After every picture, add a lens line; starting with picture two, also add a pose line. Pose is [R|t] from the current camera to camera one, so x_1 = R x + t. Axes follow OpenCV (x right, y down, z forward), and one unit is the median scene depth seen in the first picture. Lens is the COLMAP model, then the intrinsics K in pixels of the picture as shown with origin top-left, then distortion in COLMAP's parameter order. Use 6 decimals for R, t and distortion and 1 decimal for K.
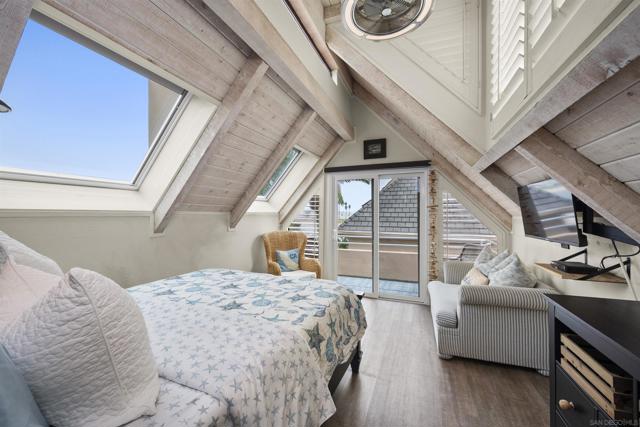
lens RADIAL K [[260.4, 0, 319.1], [0, 260.4, 216.7], [0, 0, 1]] dist [0.000717, 0.000042]
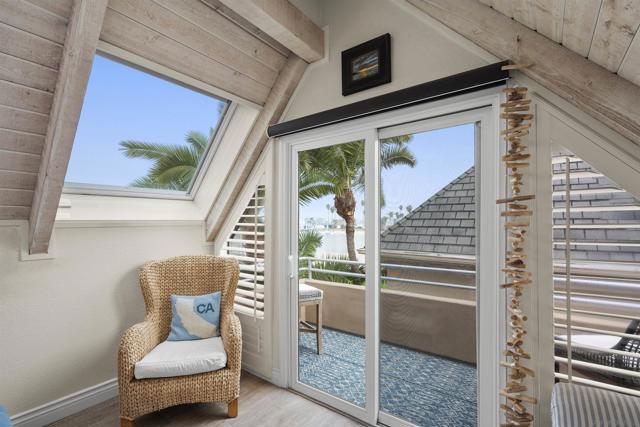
lens RADIAL K [[301.5, 0, 320.8], [0, 301.5, 224.6], [0, 0, 1]] dist [-0.001212, -0.000228]
pose [[0.966831, -0.000372, -0.255418, 0.264243], [-0.000245, 0.999997, -0.002383, -0.006312], [0.255418, 0.002366, 0.966828, 0.510376]]
